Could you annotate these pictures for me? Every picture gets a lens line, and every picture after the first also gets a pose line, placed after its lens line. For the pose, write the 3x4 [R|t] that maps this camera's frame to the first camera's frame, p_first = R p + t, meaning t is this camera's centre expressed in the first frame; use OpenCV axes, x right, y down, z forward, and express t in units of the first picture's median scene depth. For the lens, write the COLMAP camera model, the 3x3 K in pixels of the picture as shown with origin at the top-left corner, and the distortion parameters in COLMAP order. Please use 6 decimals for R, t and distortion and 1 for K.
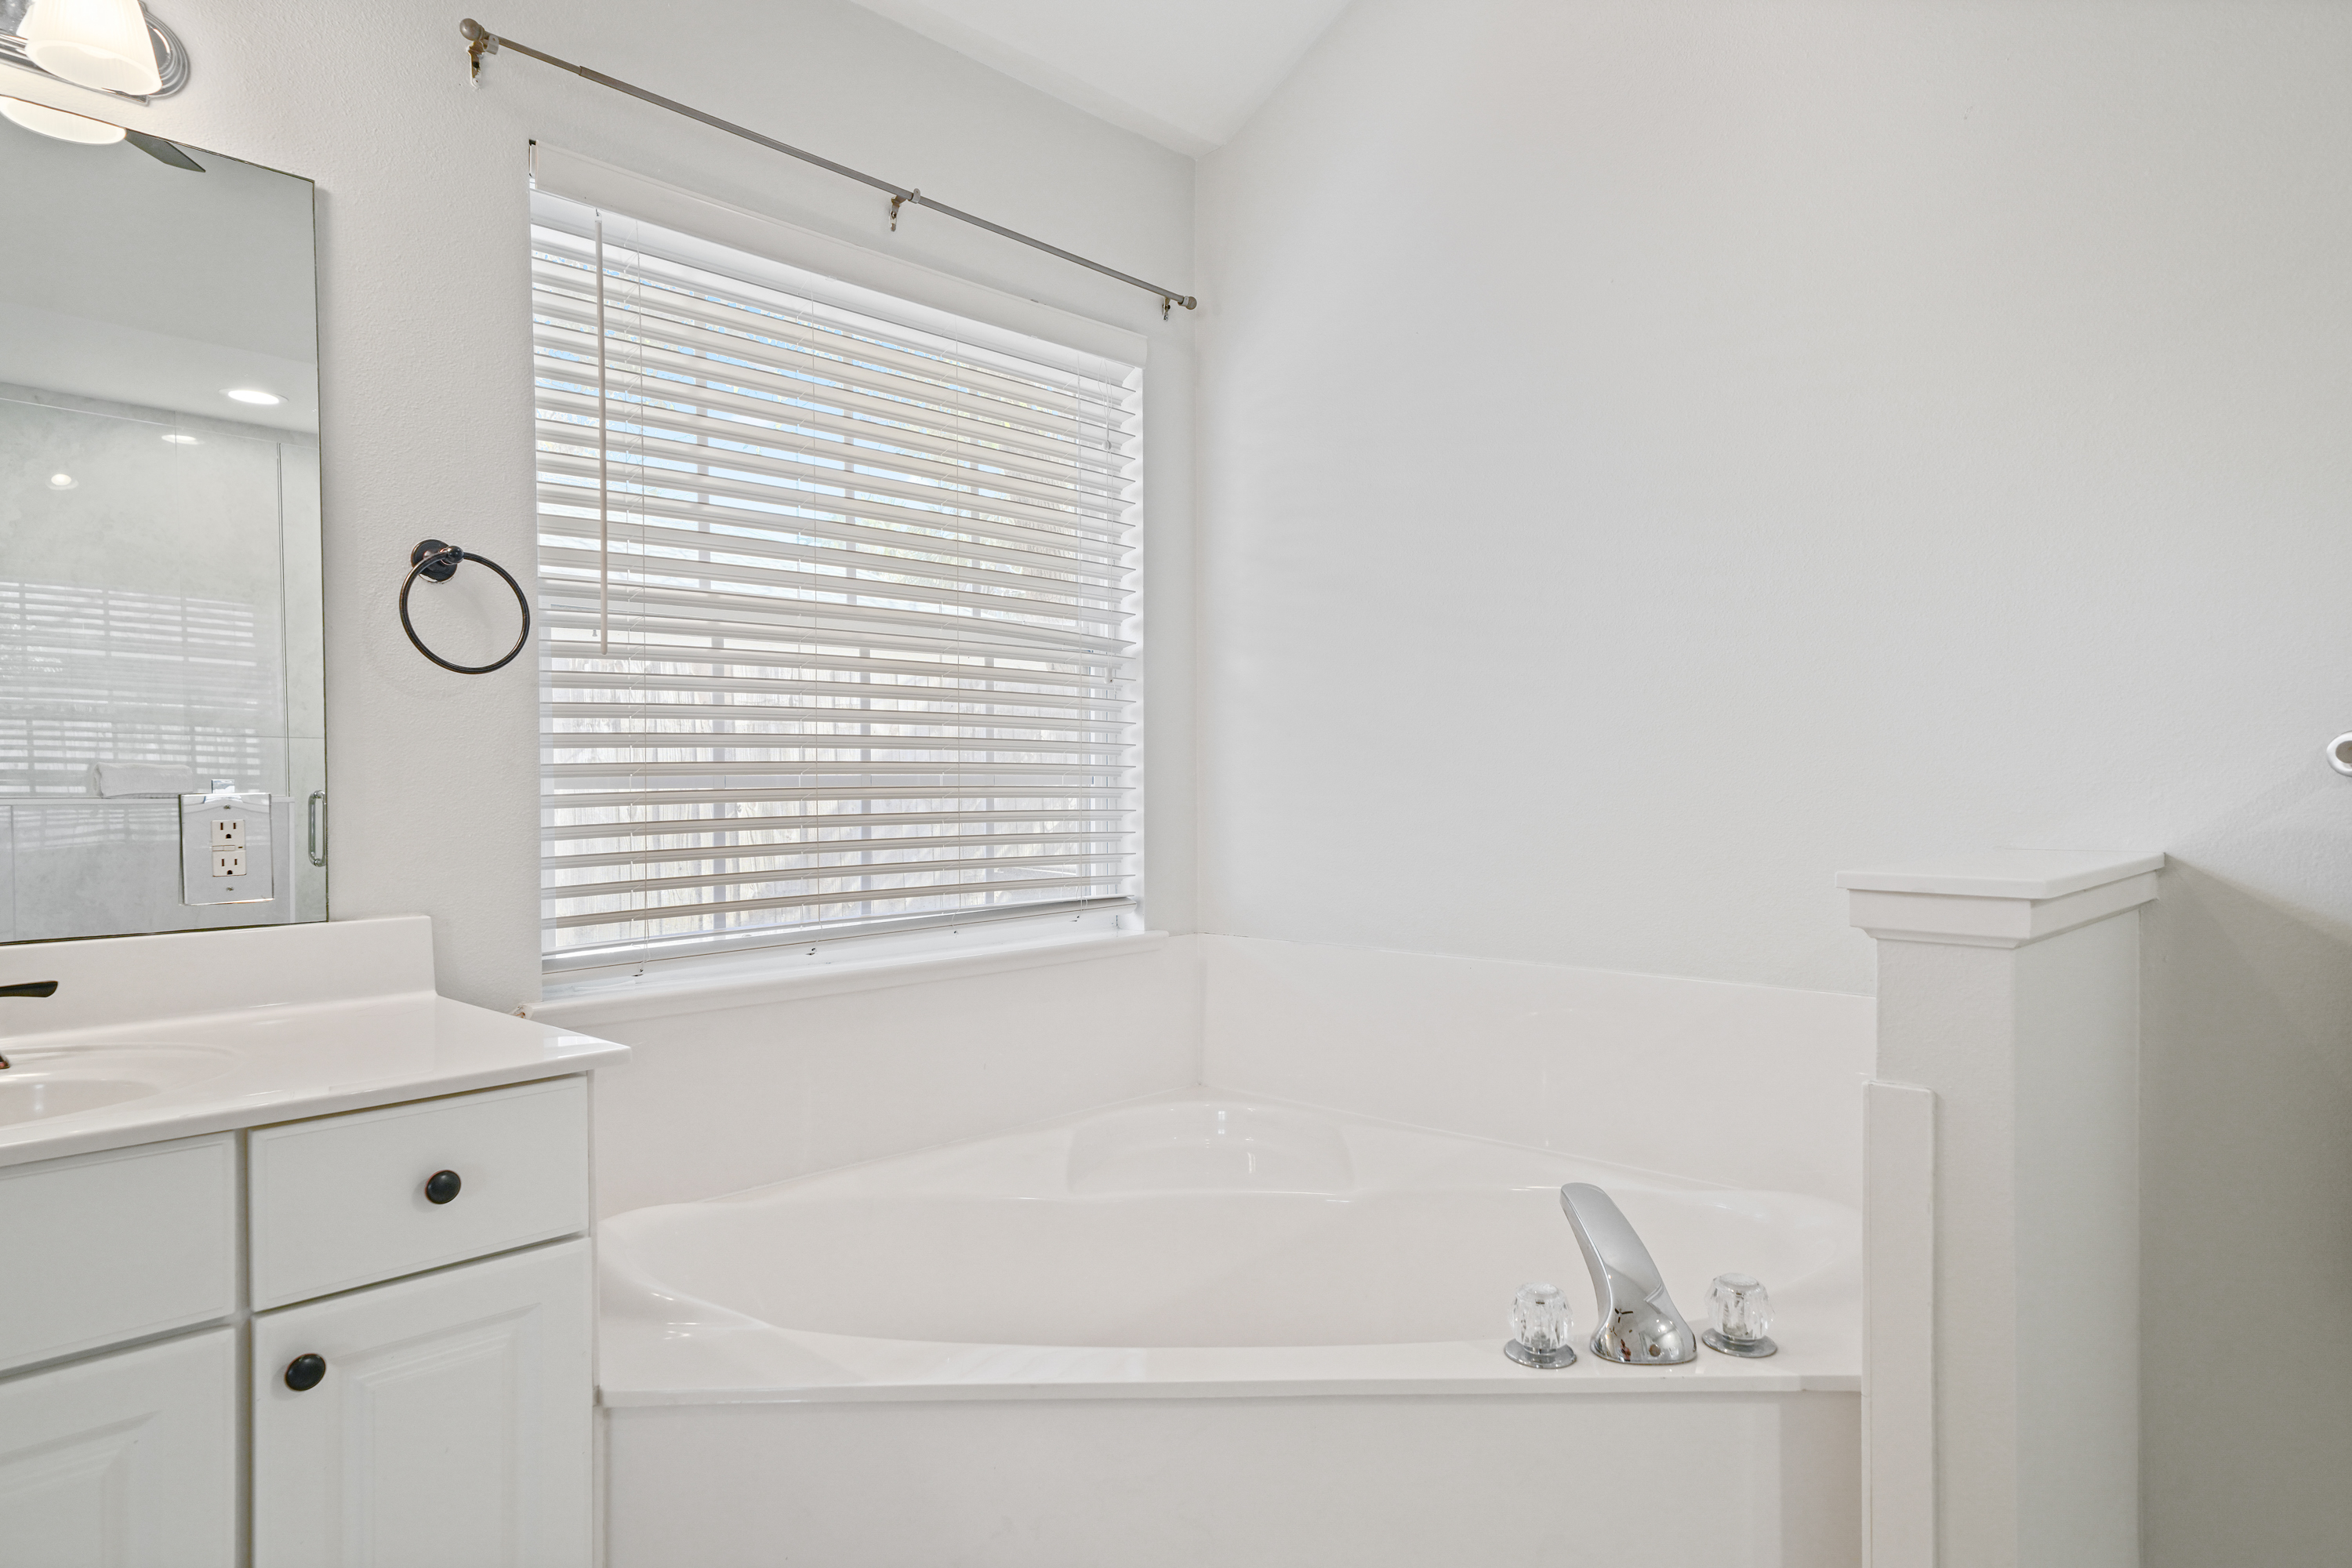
lens RADIAL K [[1455.0, 0, 1176.0], [0, 1455.0, 784.0], [0, 0, 1]] dist [0.041974, 0.000265]
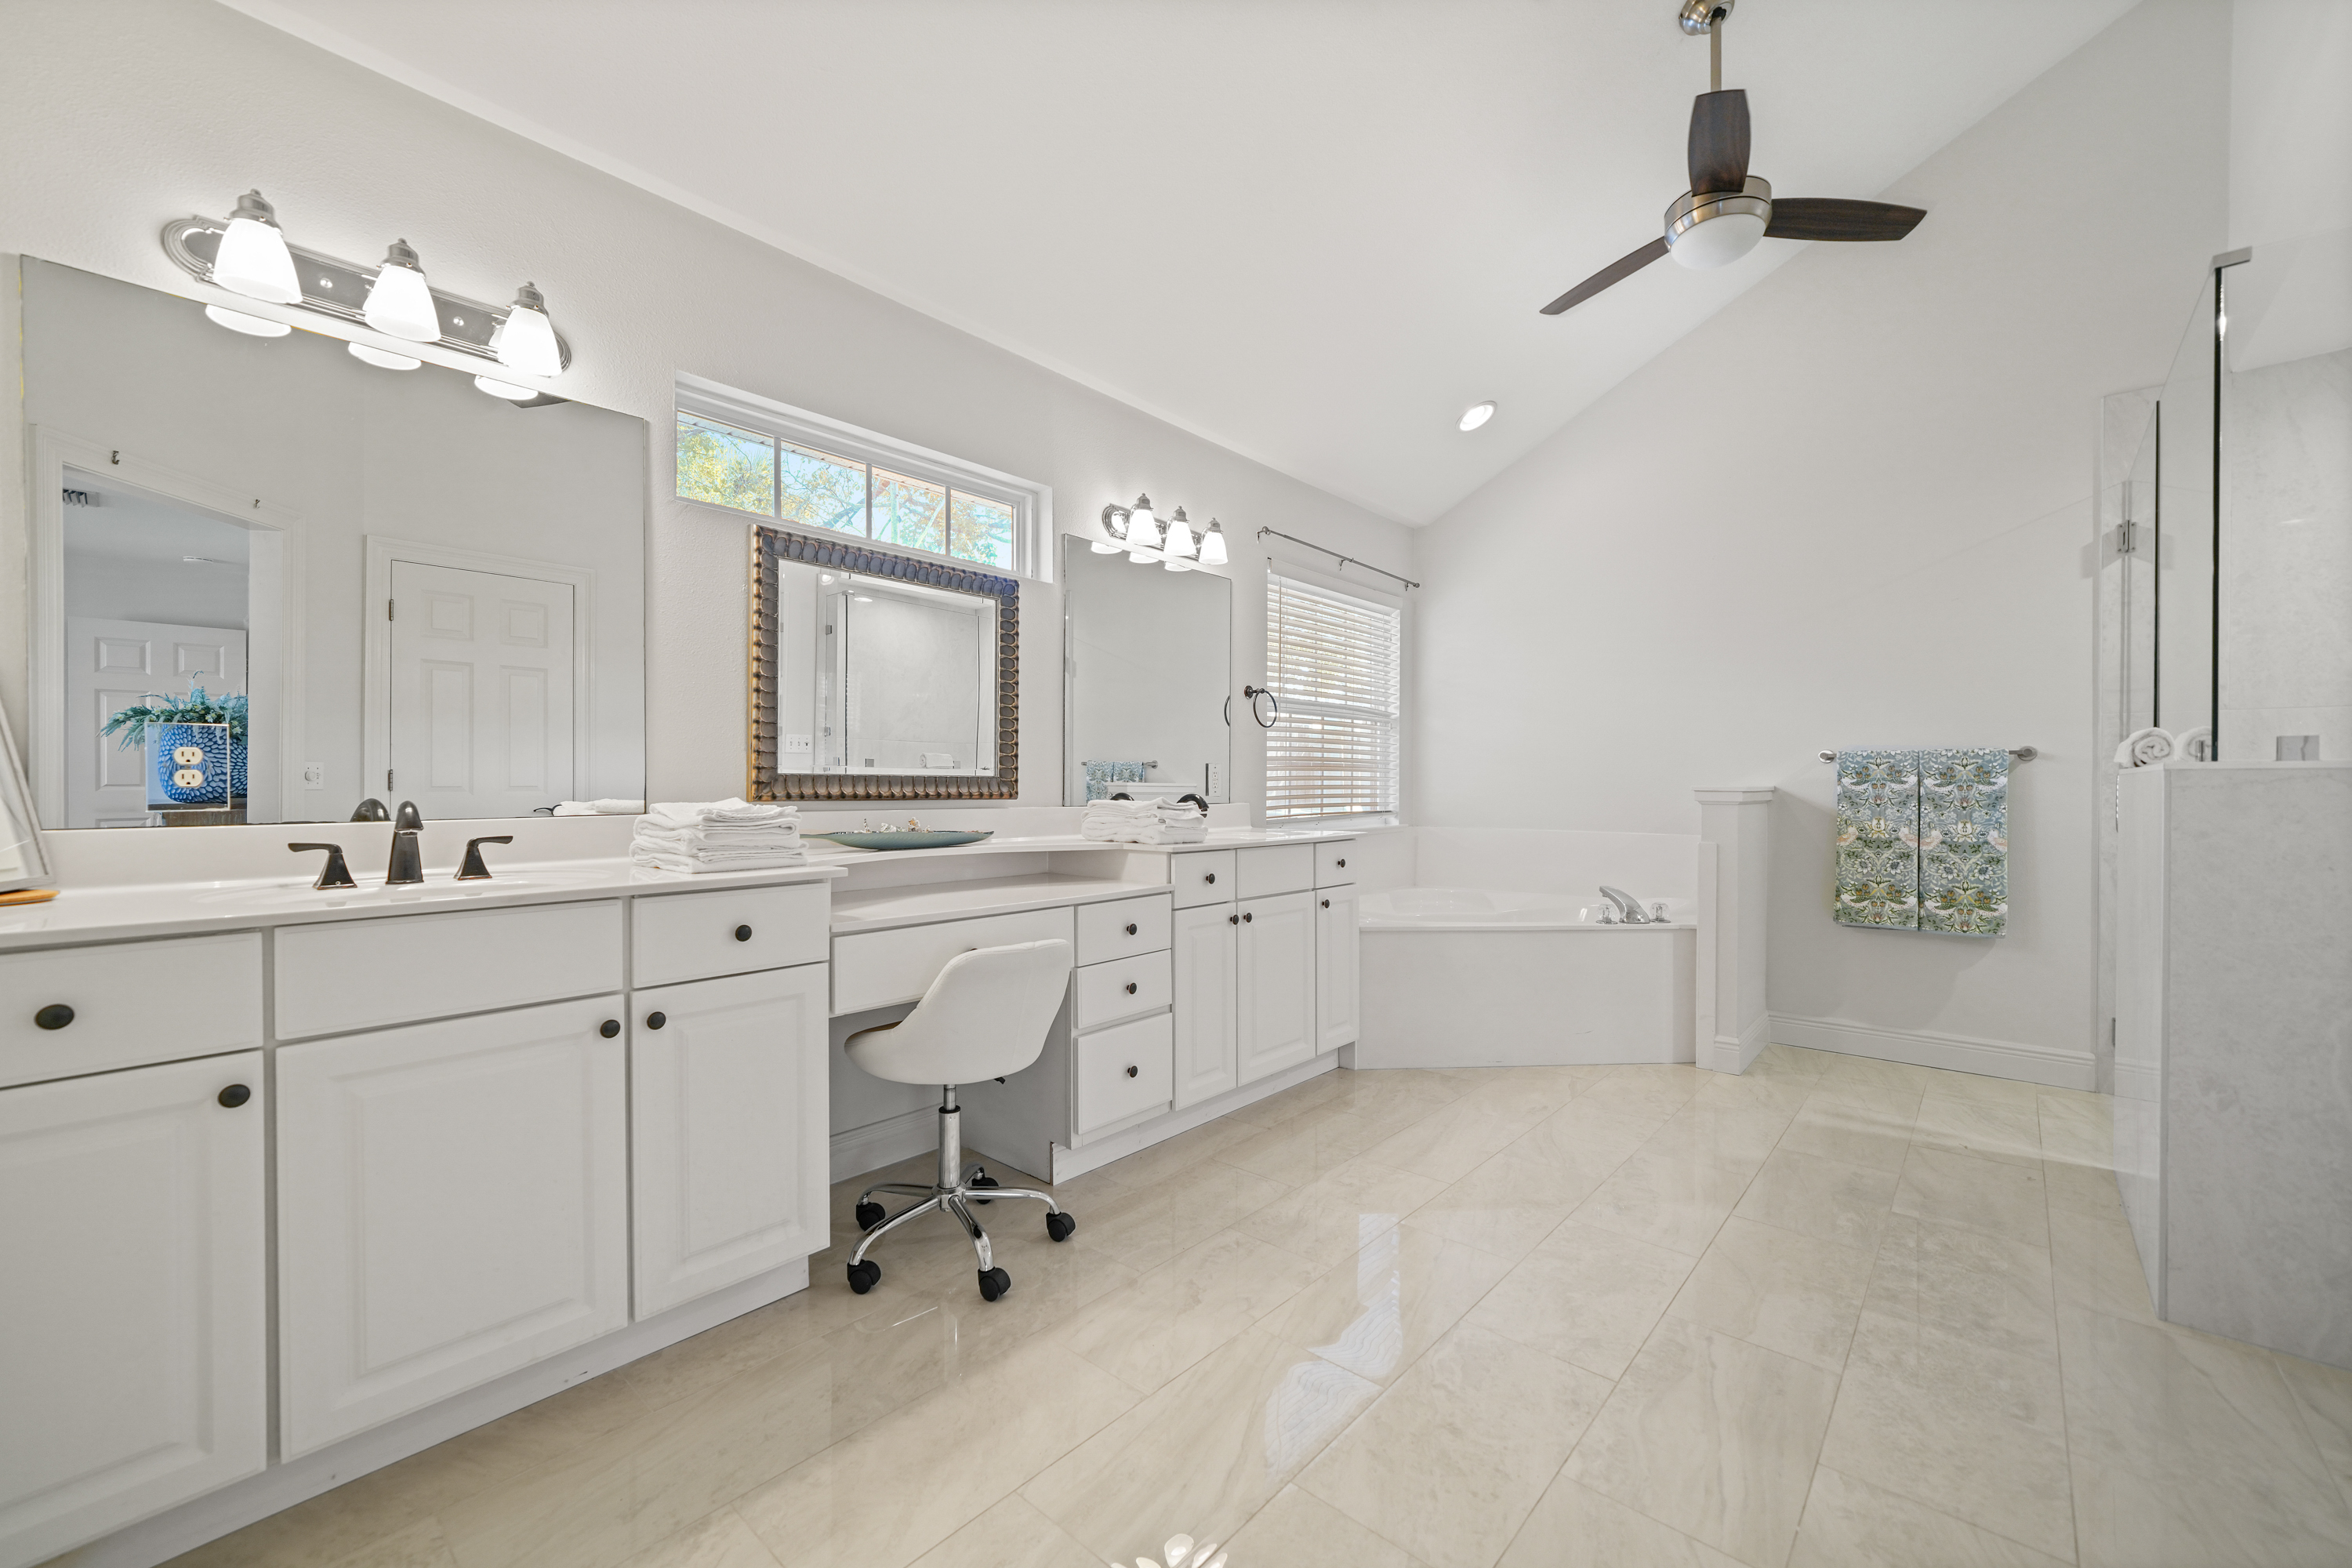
lens RADIAL K [[948.3, 0, 1176.0], [0, 948.3, 784.0], [0, 0, 1]] dist [0.000357, 0.000013]
pose [[0.999241, 0.002238, 0.038896, -0.562036], [-0.002119, 0.999993, -0.003077, 0.041550], [-0.038903, 0.002992, 0.999239, -0.795423]]
